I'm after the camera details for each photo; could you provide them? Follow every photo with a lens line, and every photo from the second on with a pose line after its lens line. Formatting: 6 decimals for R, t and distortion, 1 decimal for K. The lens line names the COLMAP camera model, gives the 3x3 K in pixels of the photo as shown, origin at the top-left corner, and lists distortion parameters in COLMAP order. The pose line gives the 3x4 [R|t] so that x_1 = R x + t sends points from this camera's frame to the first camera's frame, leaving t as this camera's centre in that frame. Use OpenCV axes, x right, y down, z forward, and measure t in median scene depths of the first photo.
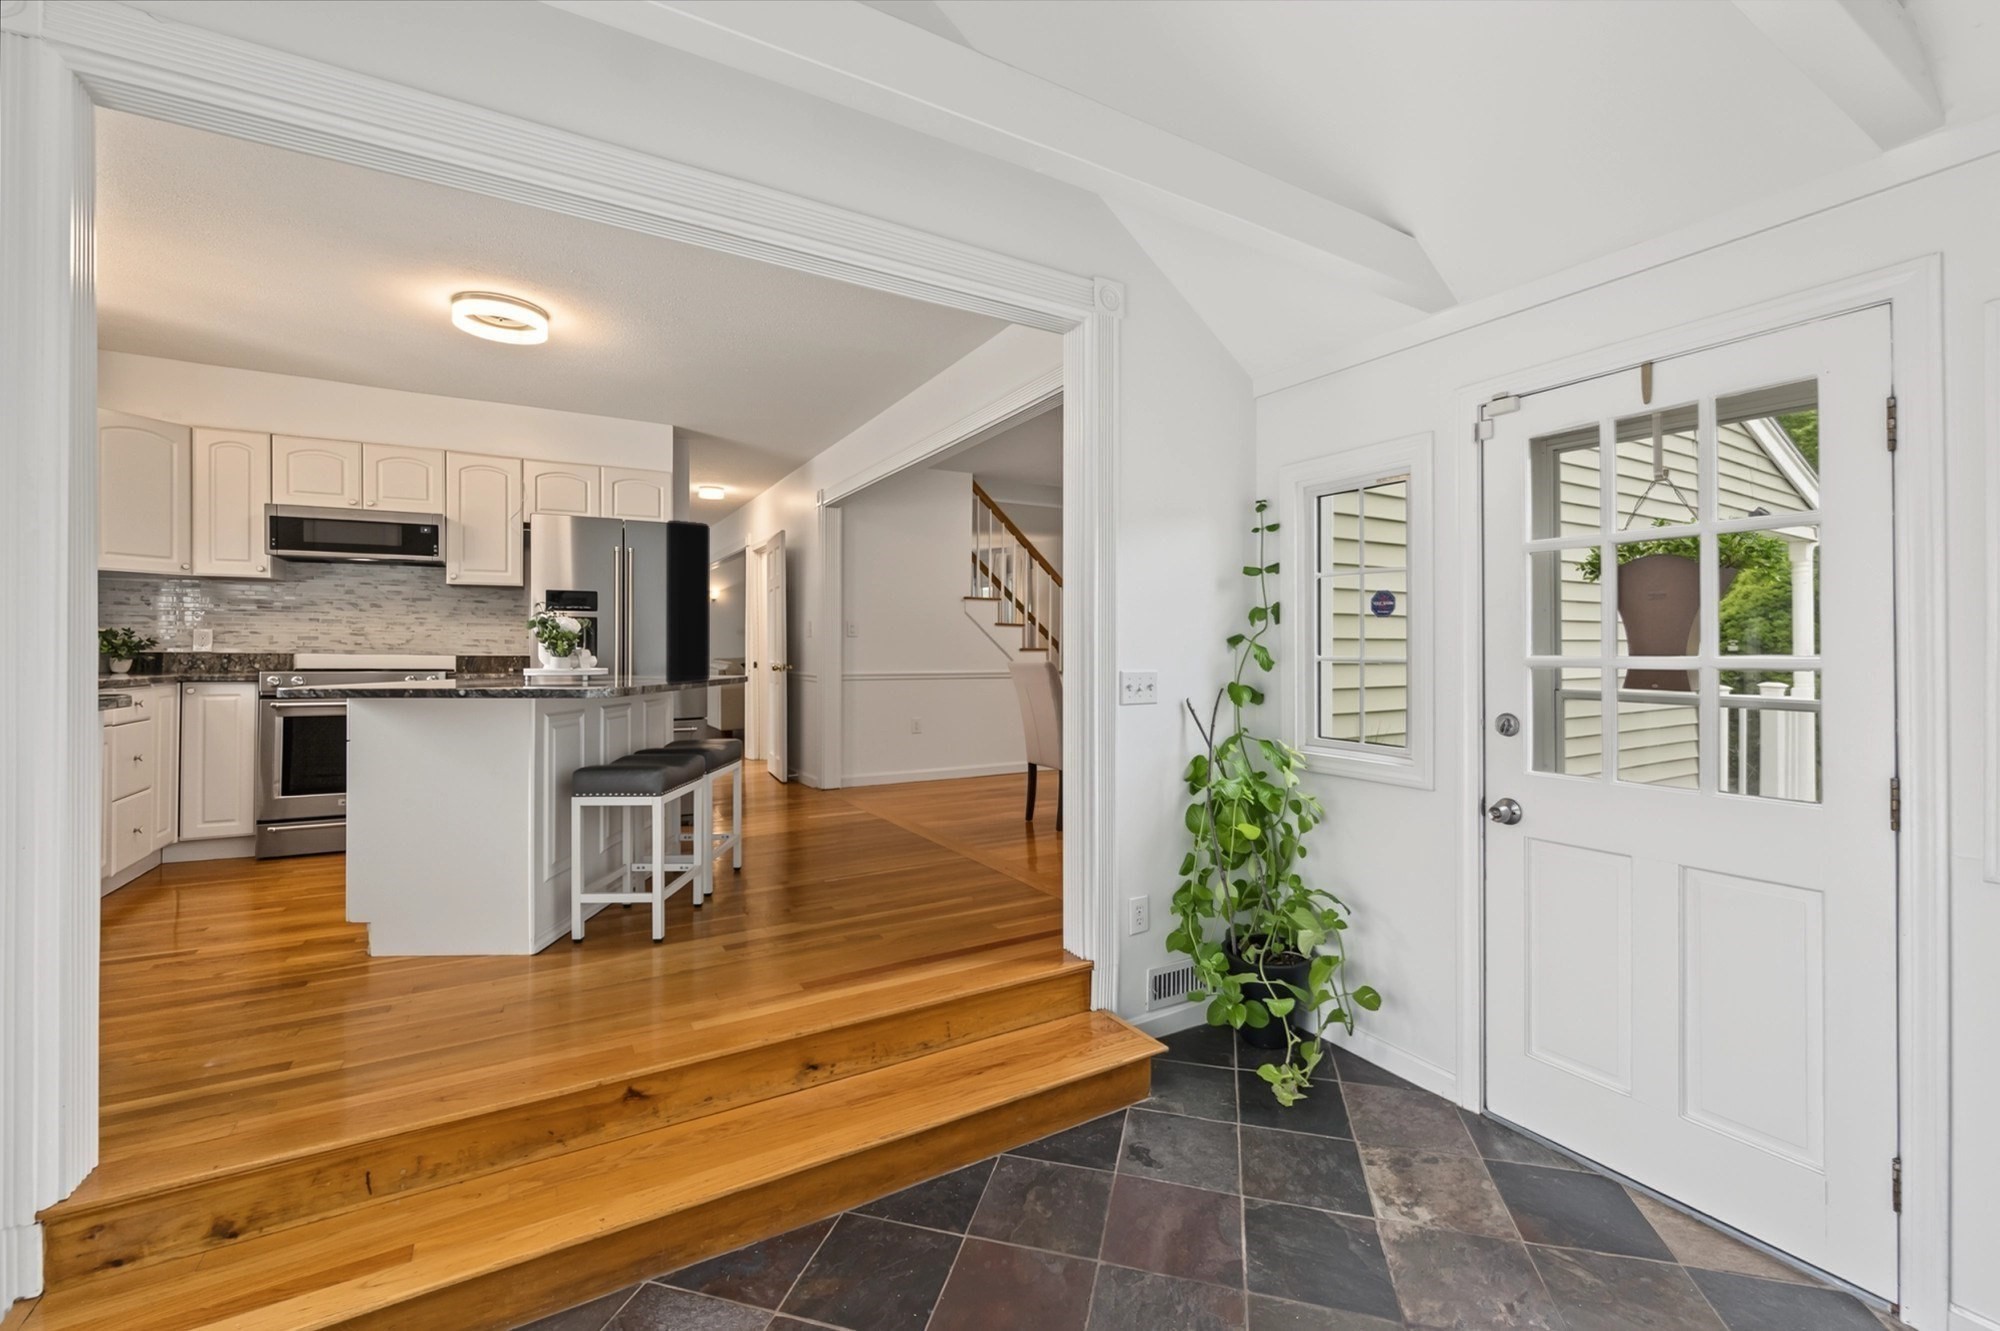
lens RADIAL K [[823.1, 0, 989.5], [0, 823.1, 644.9], [0, 0, 1]] dist [0.002746, 0.000474]
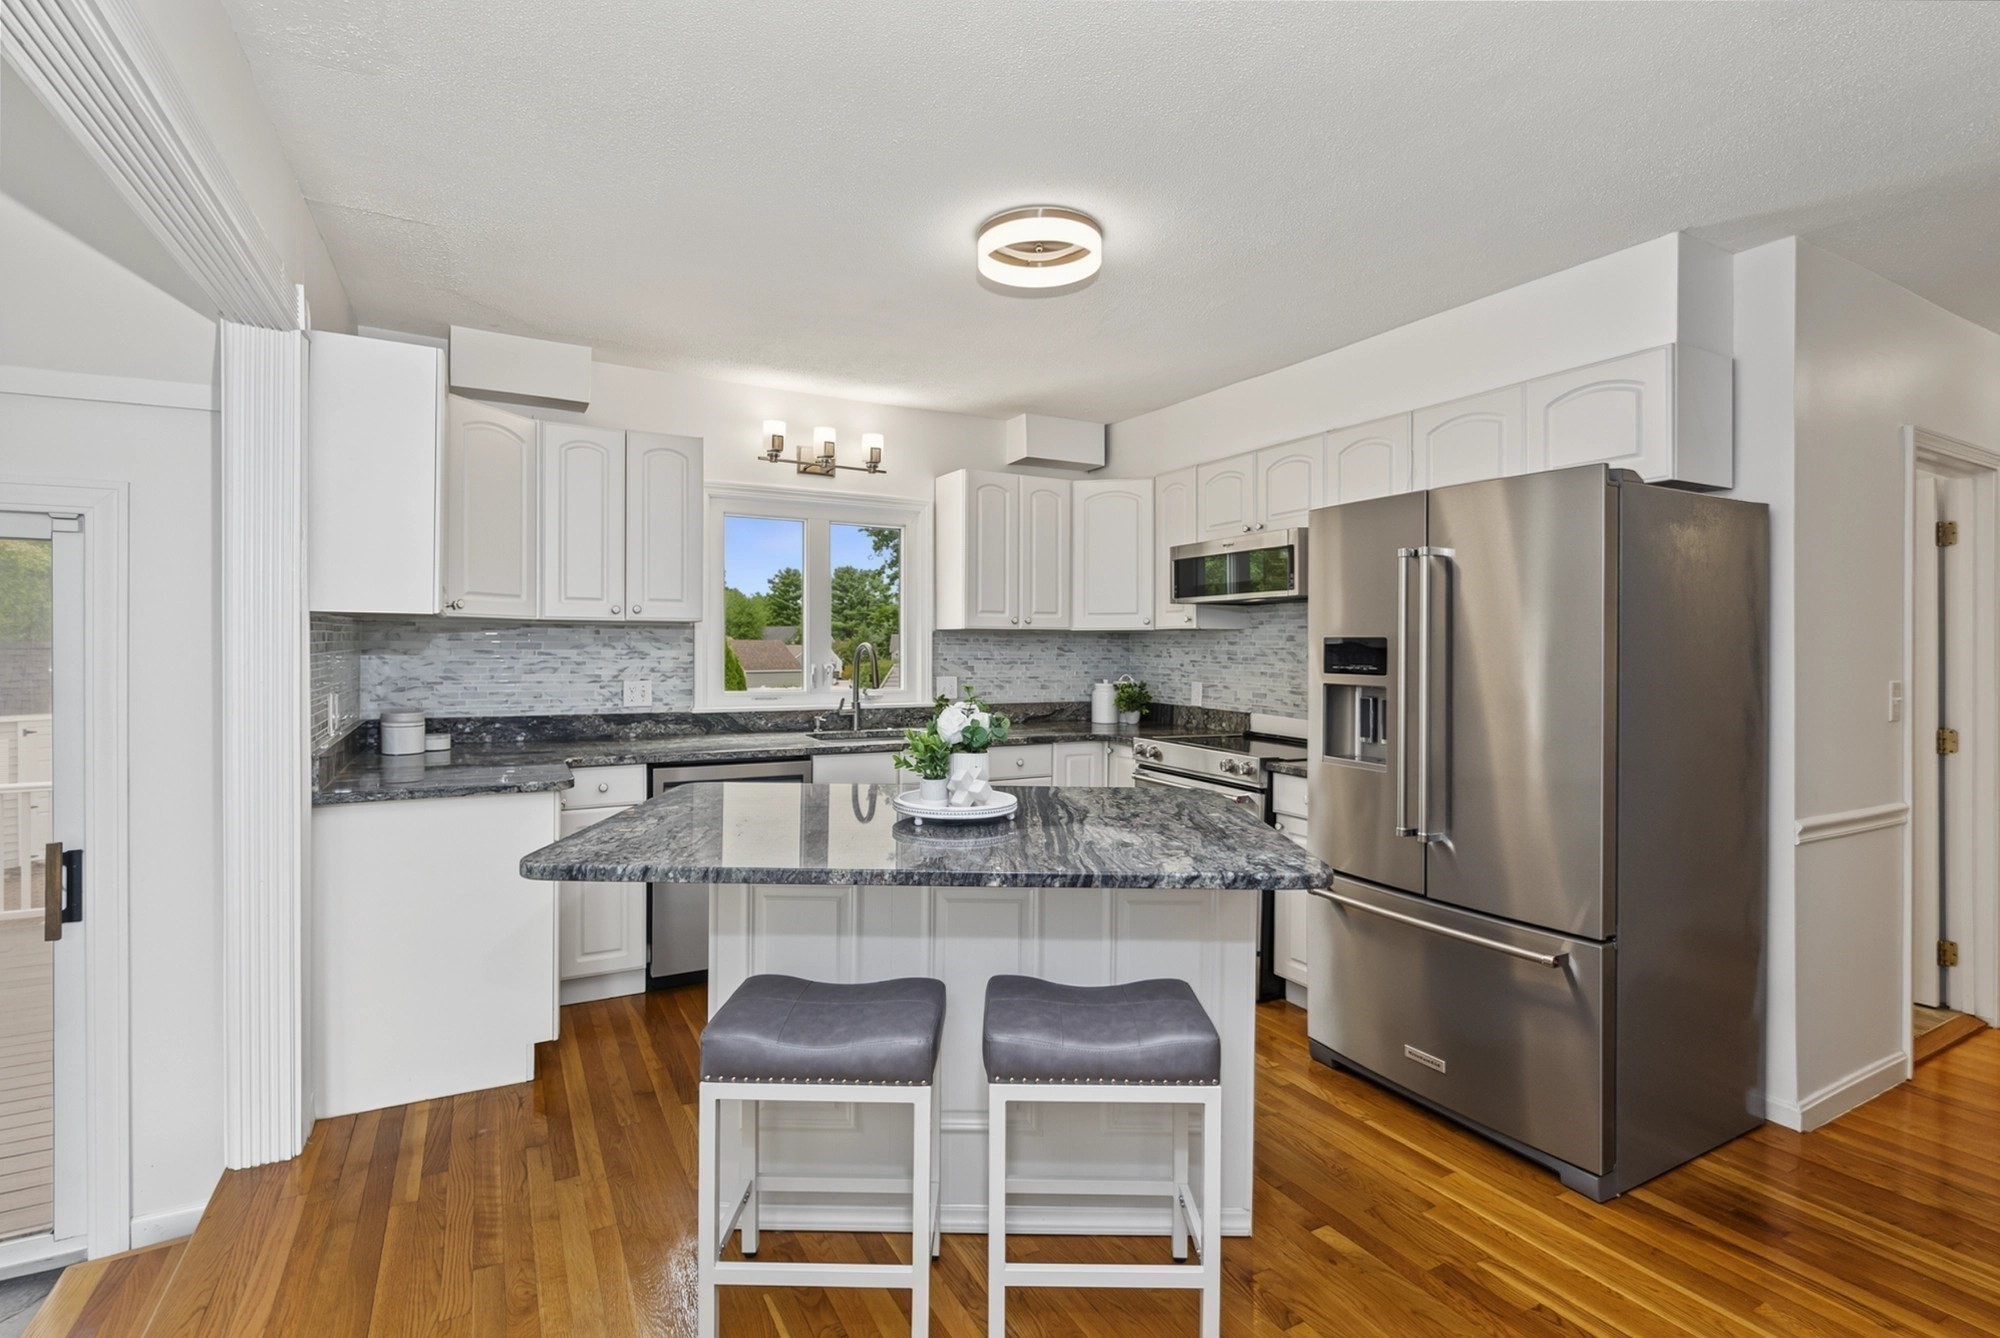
lens RADIAL K [[915.3, 0, 986.9], [0, 915.3, 650.9], [0, 0, 1]] dist [-0.009054, -0.000139]
pose [[-0.020888, 0.005301, -0.999768, 0.169596], [0.001007, 0.999986, 0.005281, -0.091775], [0.999781, -0.000896, -0.020893, 1.162549]]
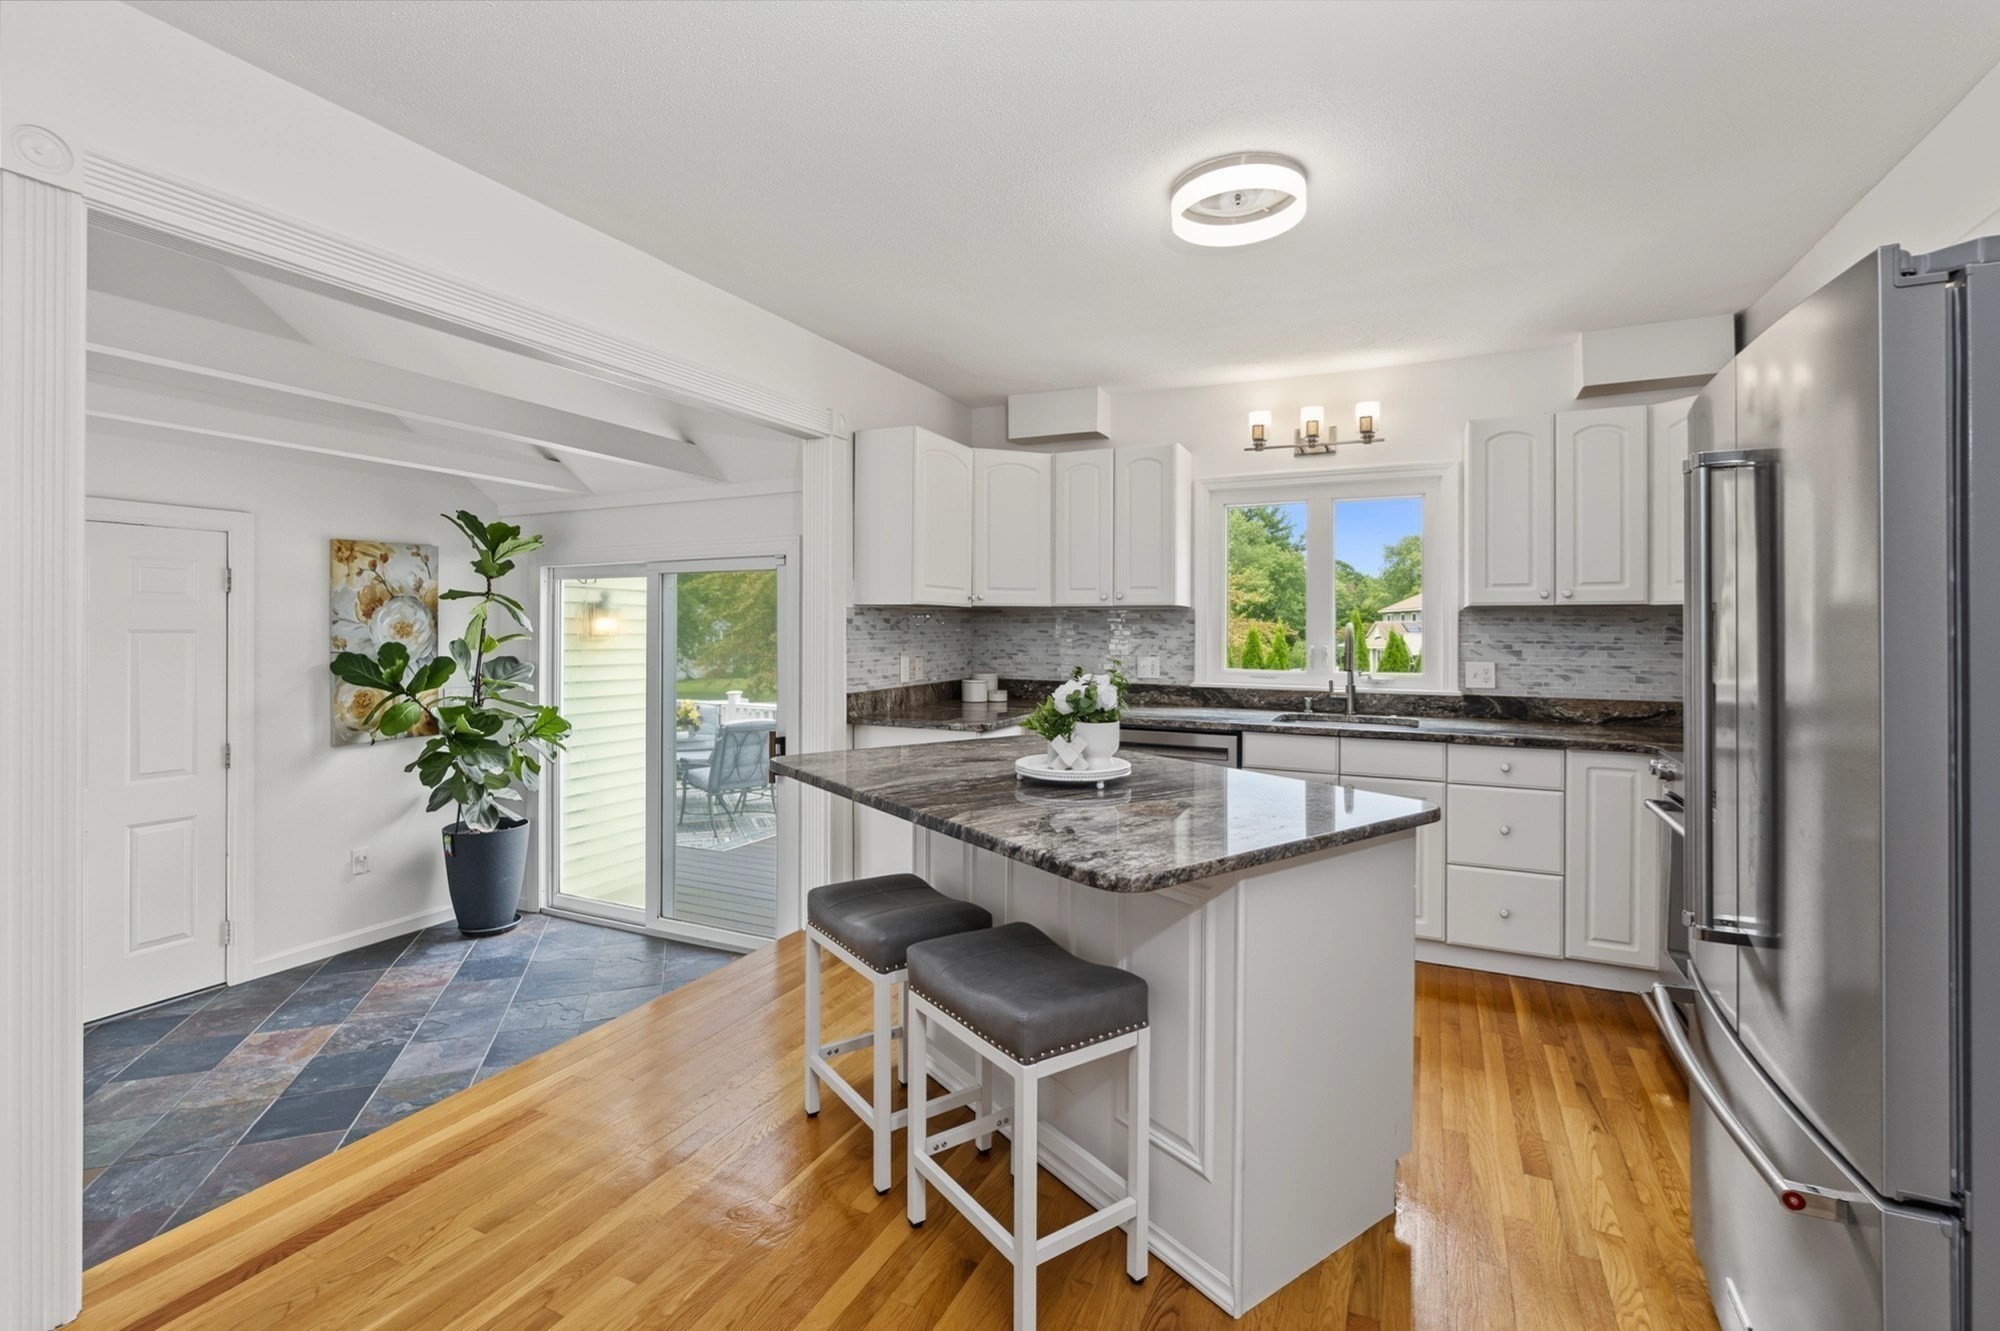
lens RADIAL K [[877.1, 0, 1005.3], [0, 877.1, 627.0], [0, 0, 1]] dist [0.013880, 0.000049]
pose [[-0.821580, -0.004676, -0.570074, -0.084407], [-0.000453, 0.999971, -0.007550, -0.081296], [0.570093, -0.005945, -0.821559, 1.726323]]
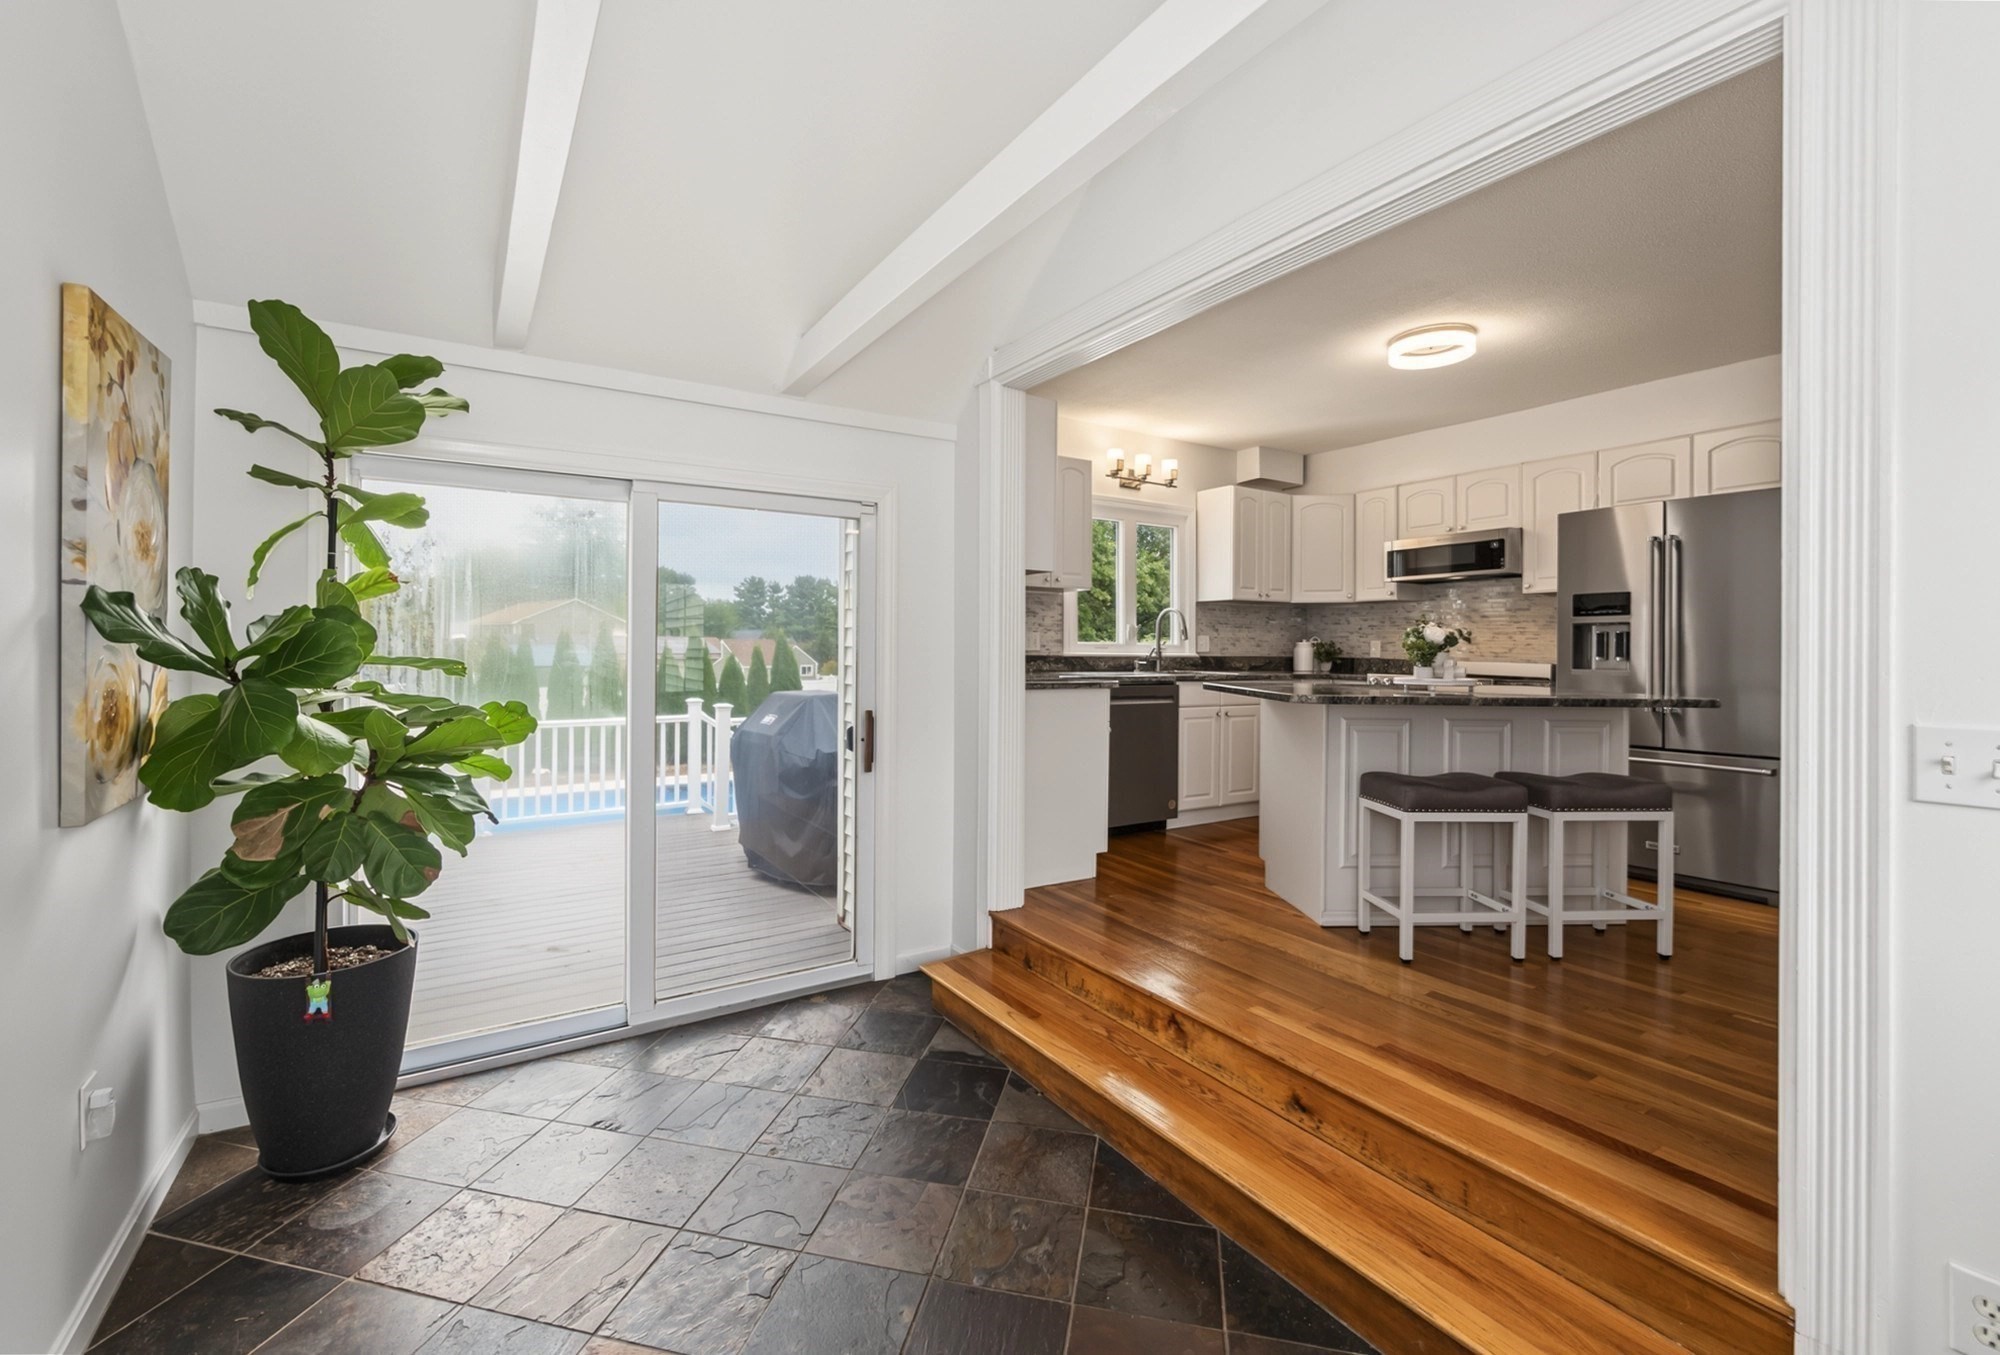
lens RADIAL K [[823.1, 0, 974.4], [0, 823.1, 651.3], [0, 0, 1]] dist [0.002746, 0.000474]
pose [[0.039829, 0.002680, -0.999203, 0.532904], [-0.000970, 0.999996, 0.002643, -0.007400], [0.999206, 0.000864, 0.039832, 0.442412]]
